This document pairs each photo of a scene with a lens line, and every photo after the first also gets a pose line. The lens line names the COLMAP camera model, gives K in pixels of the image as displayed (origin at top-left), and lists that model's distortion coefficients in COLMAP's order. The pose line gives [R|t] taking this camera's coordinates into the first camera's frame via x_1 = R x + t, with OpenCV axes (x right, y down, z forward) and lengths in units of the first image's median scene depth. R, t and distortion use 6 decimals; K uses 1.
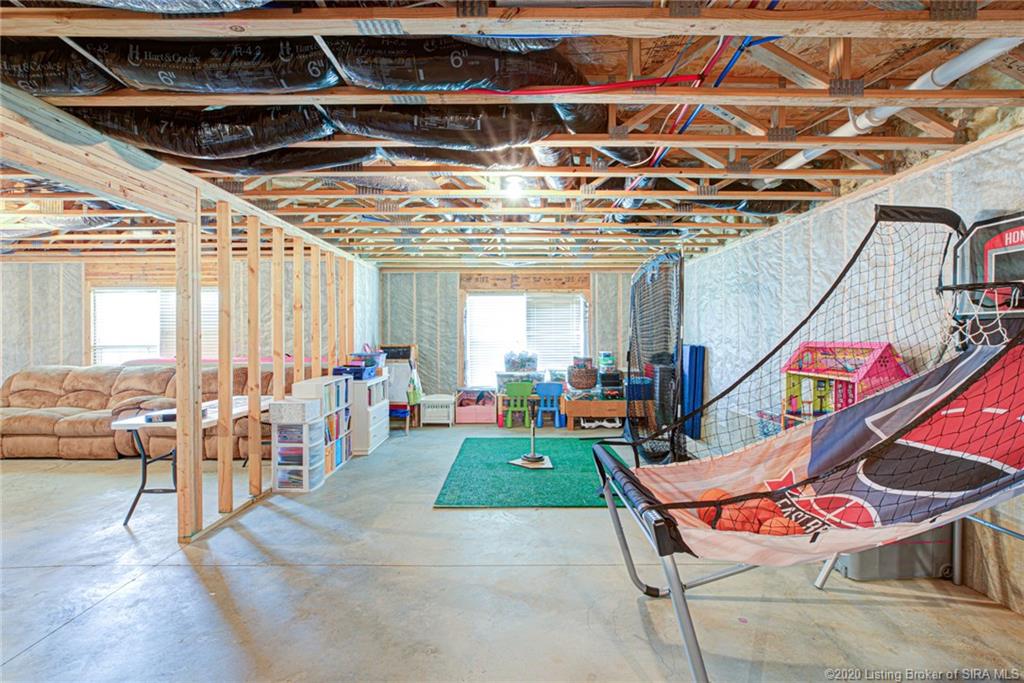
lens RADIAL K [[475.7, 0, 520.5], [0, 475.7, 341.8], [0, 0, 1]] dist [-0.022599, 0.012291]
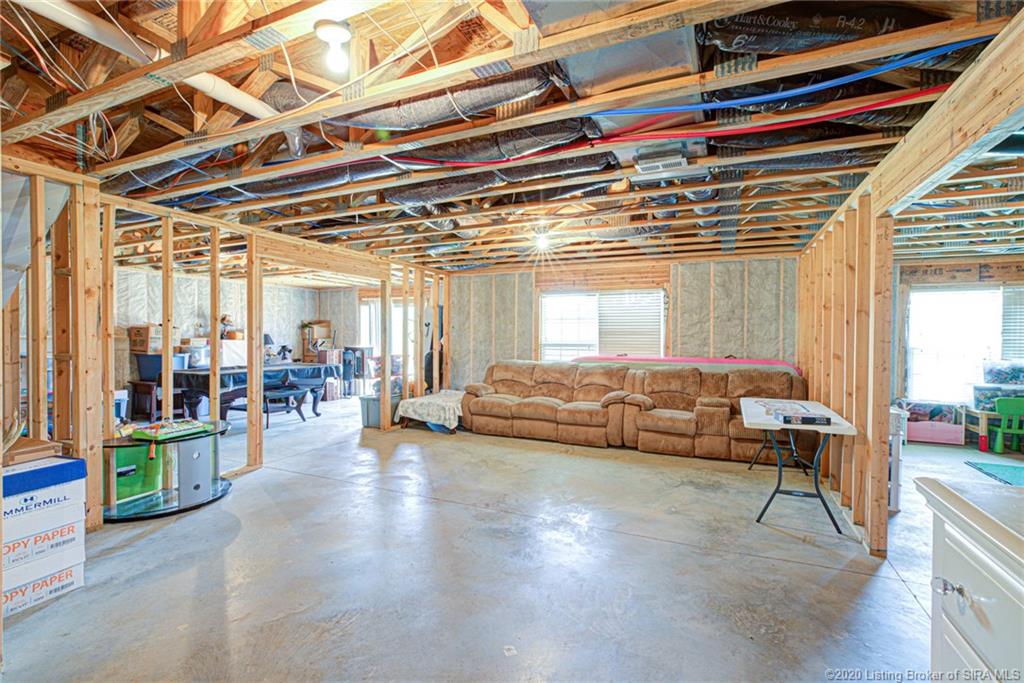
lens RADIAL K [[475.7, 0, 520.5], [0, 475.7, 341.8], [0, 0, 1]] dist [-0.022599, 0.012291]
pose [[0.906523, 0.014864, -0.421895, -0.468085], [-0.014648, 0.999886, 0.003753, 0.000340], [0.421903, 0.002778, 0.906637, -0.073644]]
